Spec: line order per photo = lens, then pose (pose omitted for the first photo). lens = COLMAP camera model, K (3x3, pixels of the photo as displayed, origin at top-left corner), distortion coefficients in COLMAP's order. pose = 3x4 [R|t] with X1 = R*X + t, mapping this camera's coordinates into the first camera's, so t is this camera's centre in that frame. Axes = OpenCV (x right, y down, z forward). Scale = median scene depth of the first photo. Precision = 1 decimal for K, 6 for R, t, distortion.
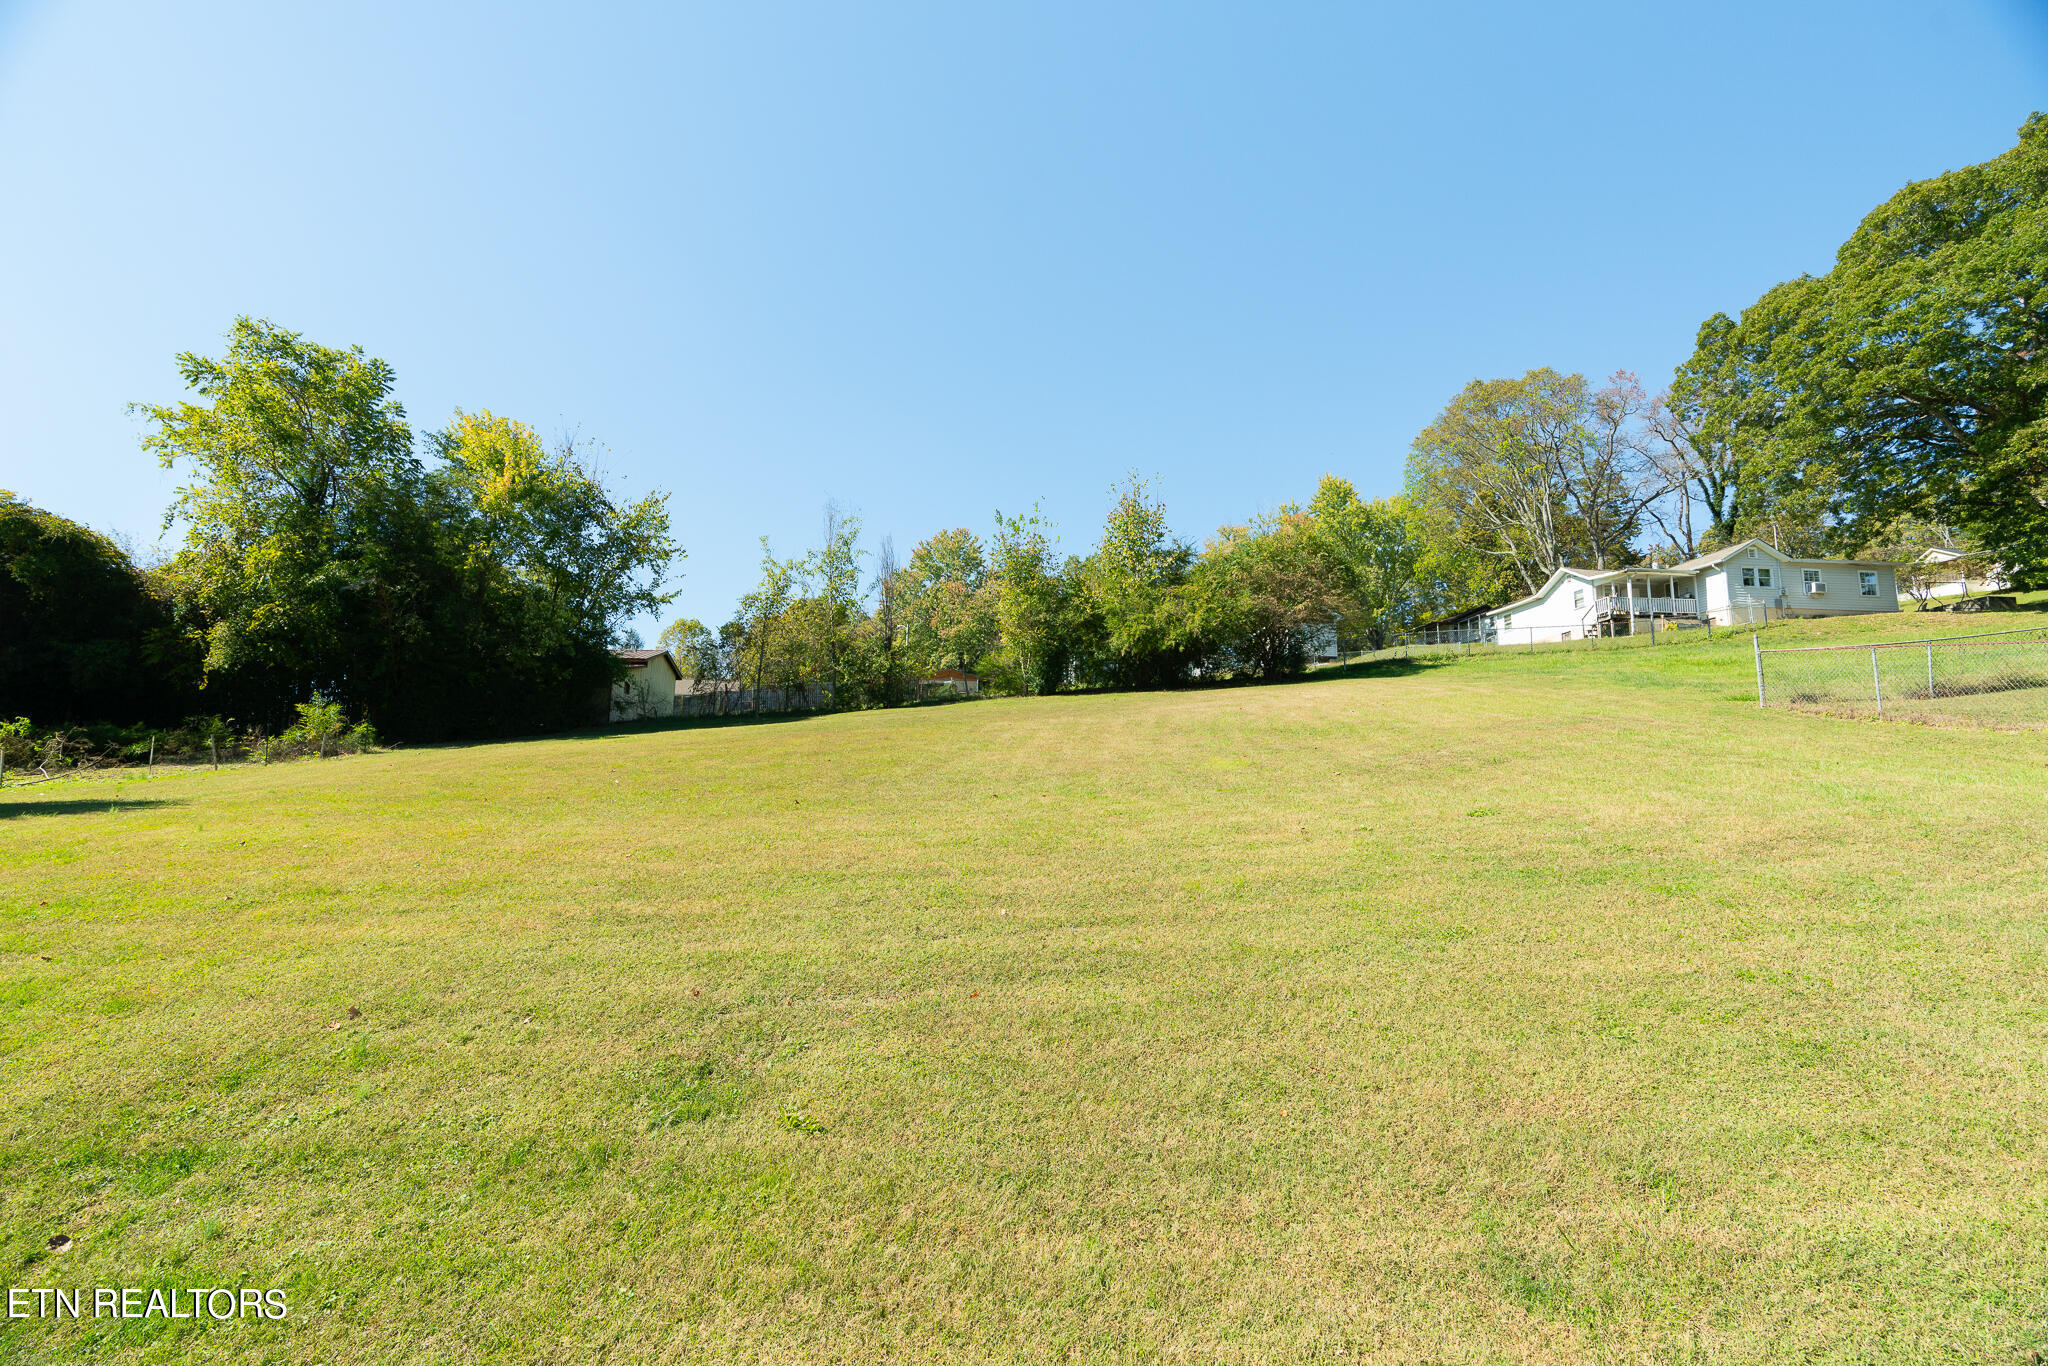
lens RADIAL K [[935.6, 0, 1024.0], [0, 935.6, 683.0], [0, 0, 1]] dist [-0.003000, 0.000235]
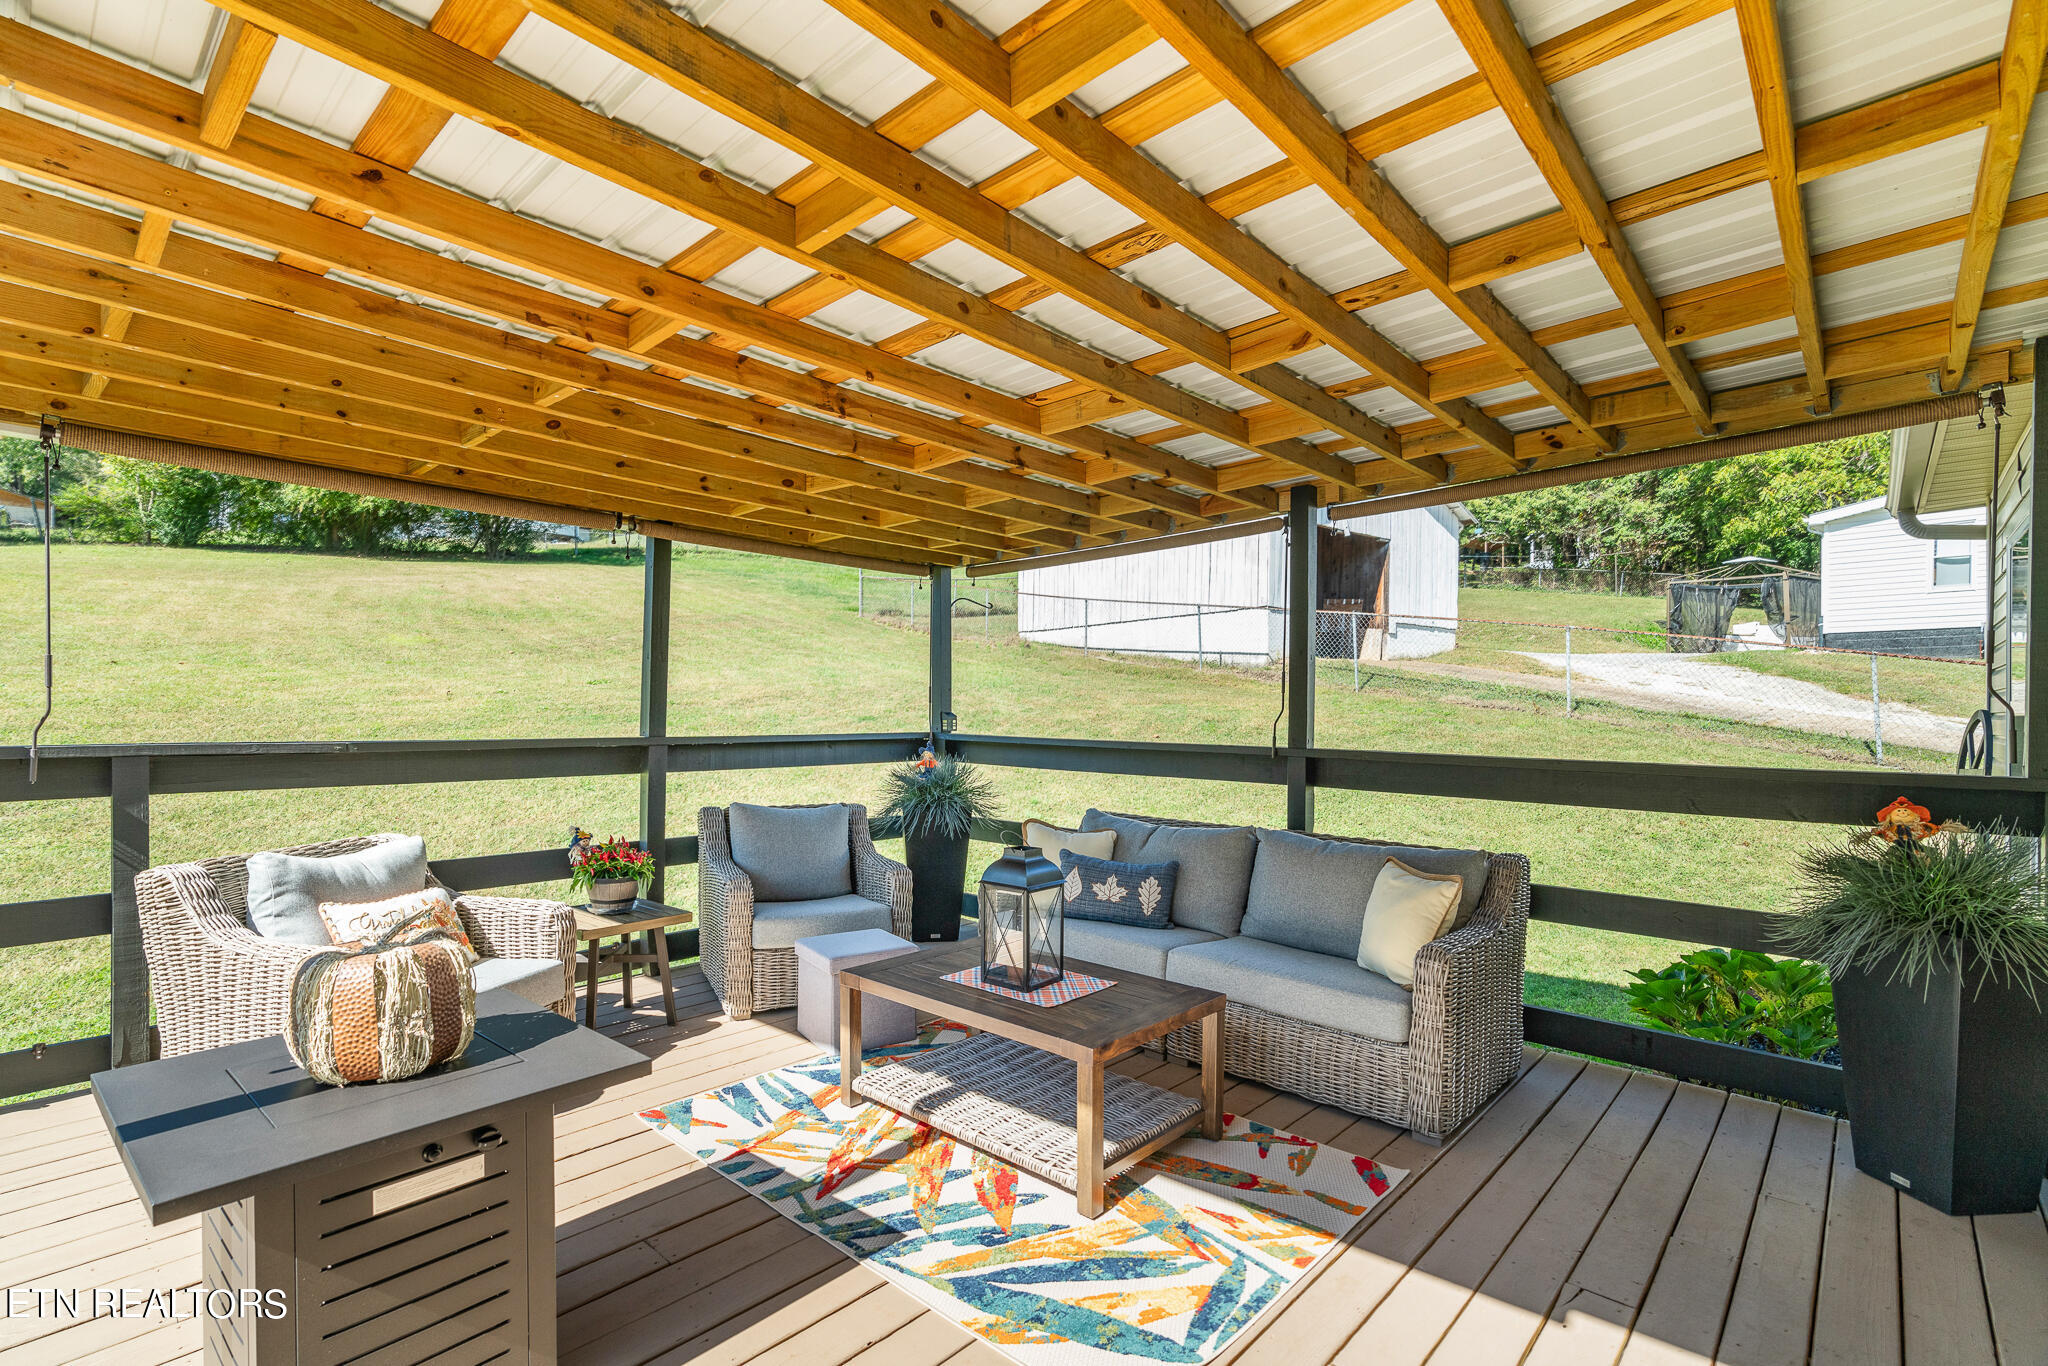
lens RADIAL K [[939.4, 0, 1028.3], [0, 939.4, 715.1], [0, 0, 1]] dist [0.001167, 0.000825]
pose [[0.727951, -0.012600, 0.685513, -0.005951], [-0.095006, 0.988332, 0.119054, -0.019463], [-0.679015, -0.151793, 0.718260, -0.216679]]
